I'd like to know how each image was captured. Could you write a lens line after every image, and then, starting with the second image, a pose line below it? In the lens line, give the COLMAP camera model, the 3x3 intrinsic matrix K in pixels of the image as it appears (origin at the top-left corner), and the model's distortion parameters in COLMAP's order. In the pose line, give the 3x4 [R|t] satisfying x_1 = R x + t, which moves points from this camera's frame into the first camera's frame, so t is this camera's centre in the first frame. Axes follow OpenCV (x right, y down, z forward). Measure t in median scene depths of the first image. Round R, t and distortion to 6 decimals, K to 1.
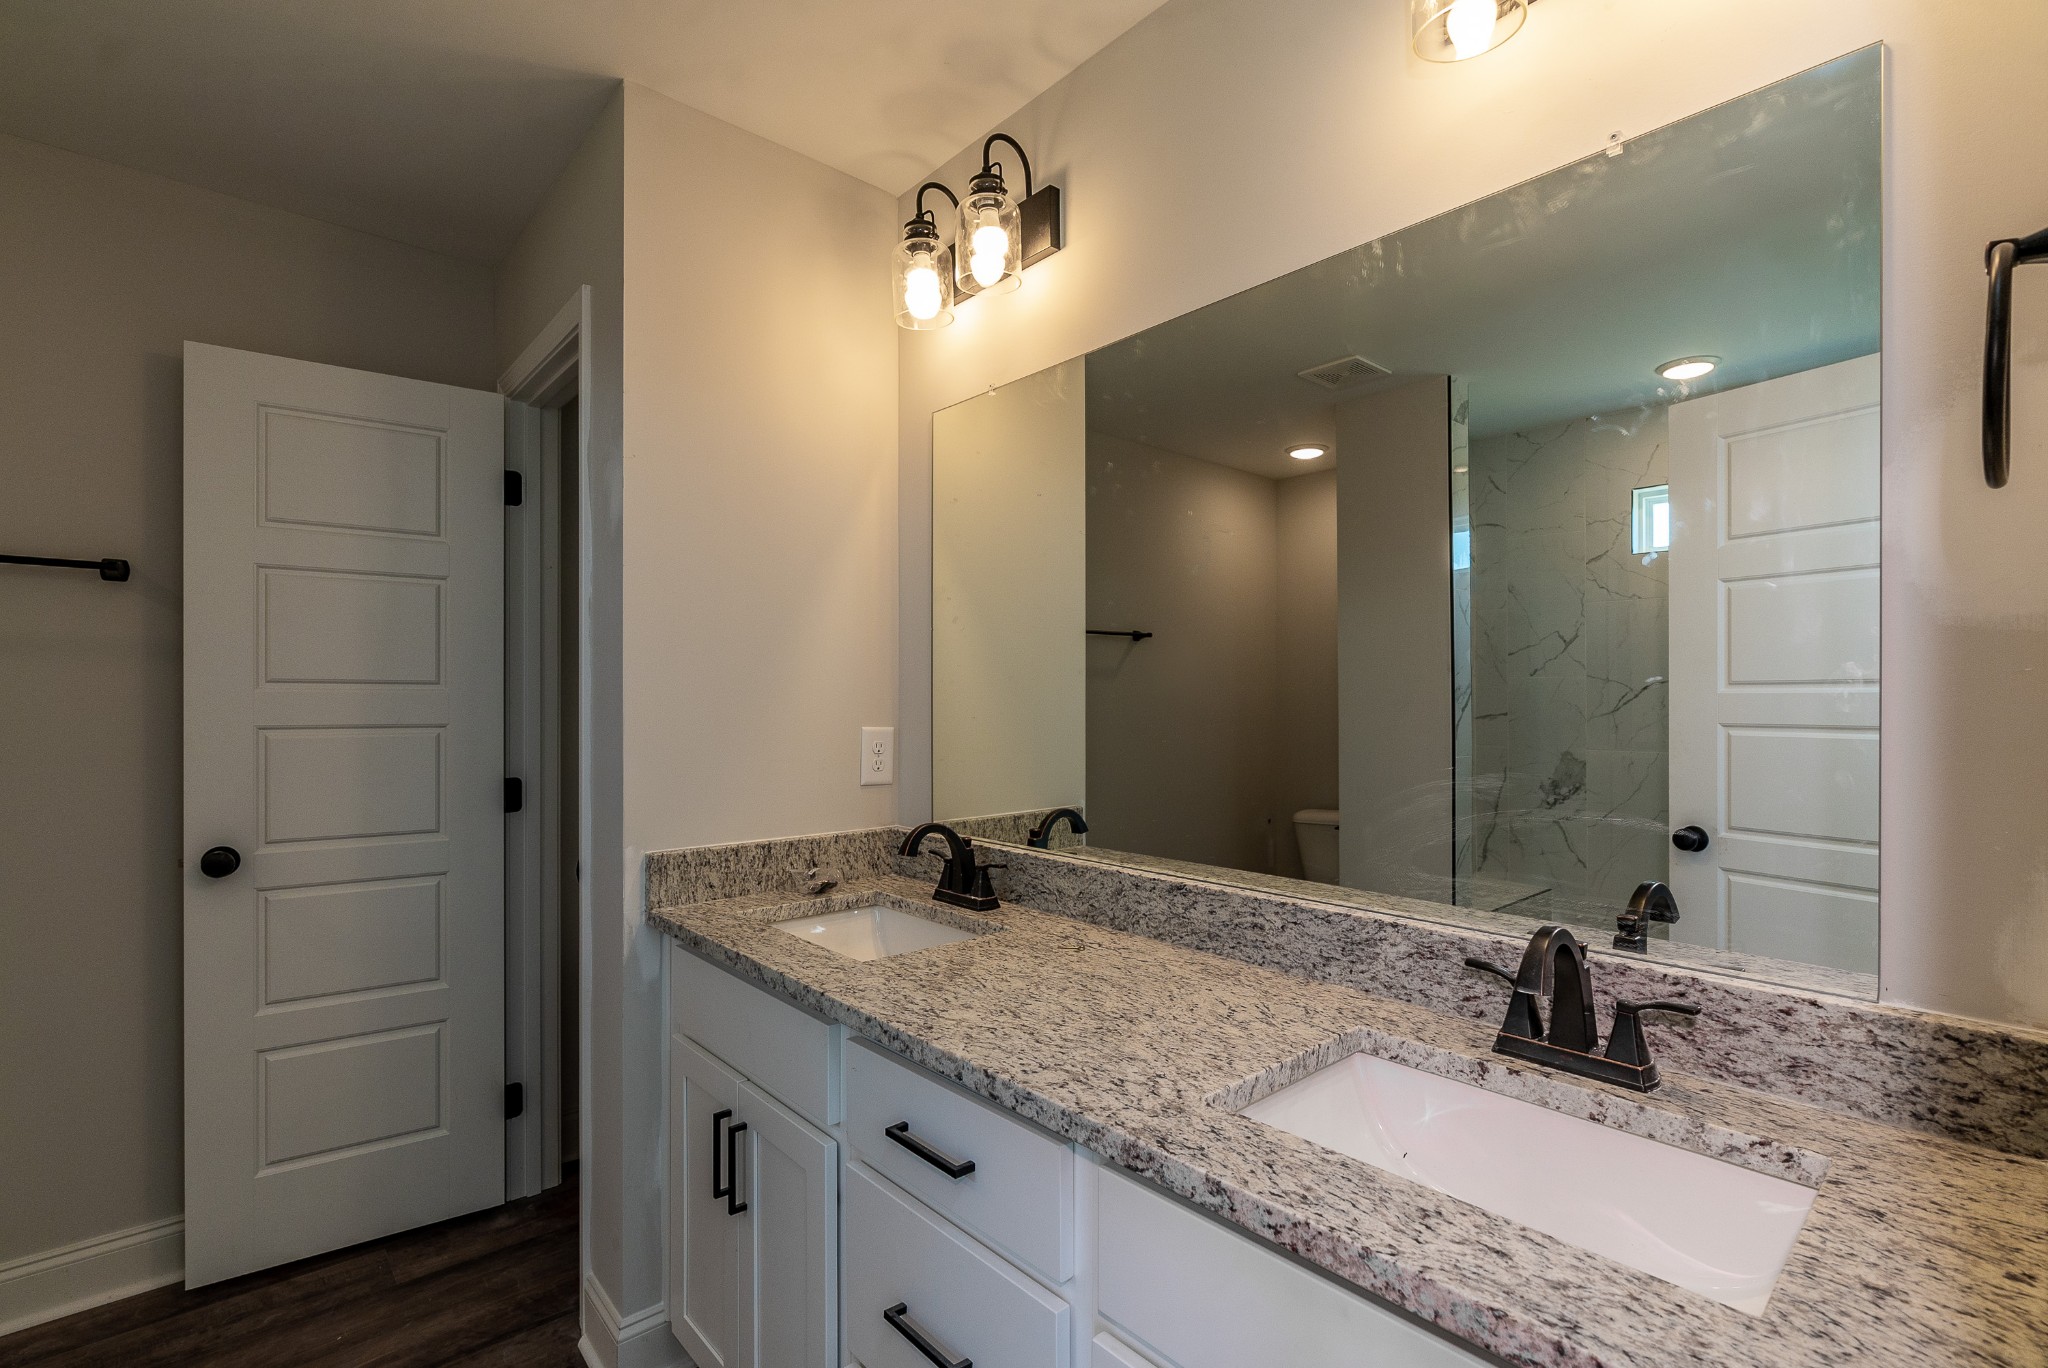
lens RADIAL K [[896.1, 0, 1025.3], [0, 896.1, 705.8], [0, 0, 1]] dist [-0.002481, -0.000065]
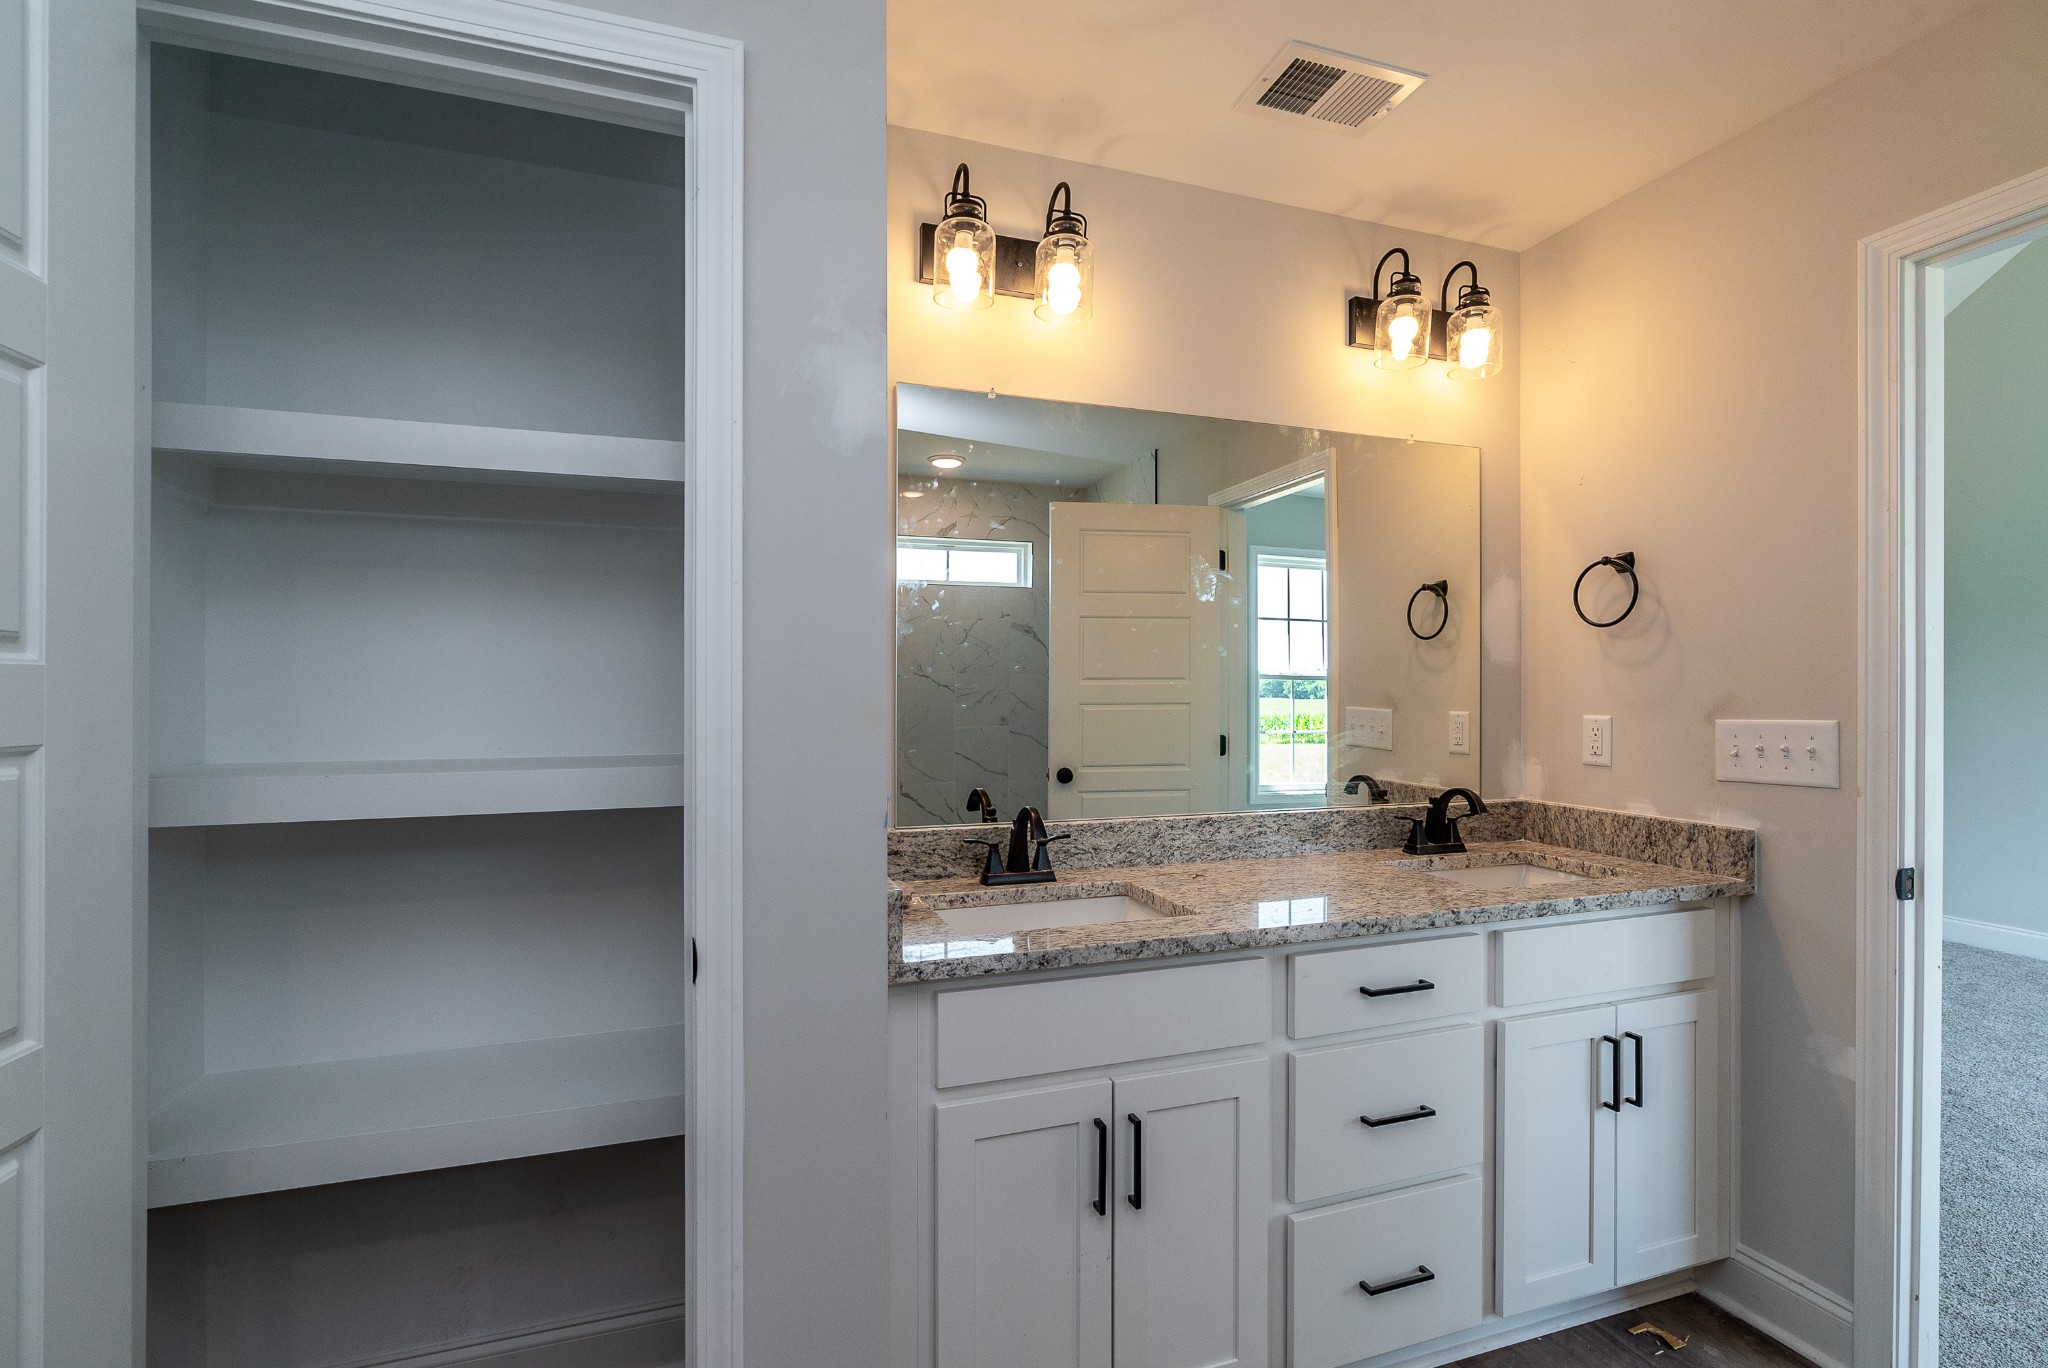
lens RADIAL K [[906.2, 0, 1024.0], [0, 906.2, 684.0], [0, 0, 1]] dist [-0.003970, 0.000017]
pose [[0.394811, 0.008850, 0.918720, -1.280332], [0.001206, 0.999948, -0.010151, 0.002156], [-0.918762, 0.005116, 0.394779, 0.715823]]
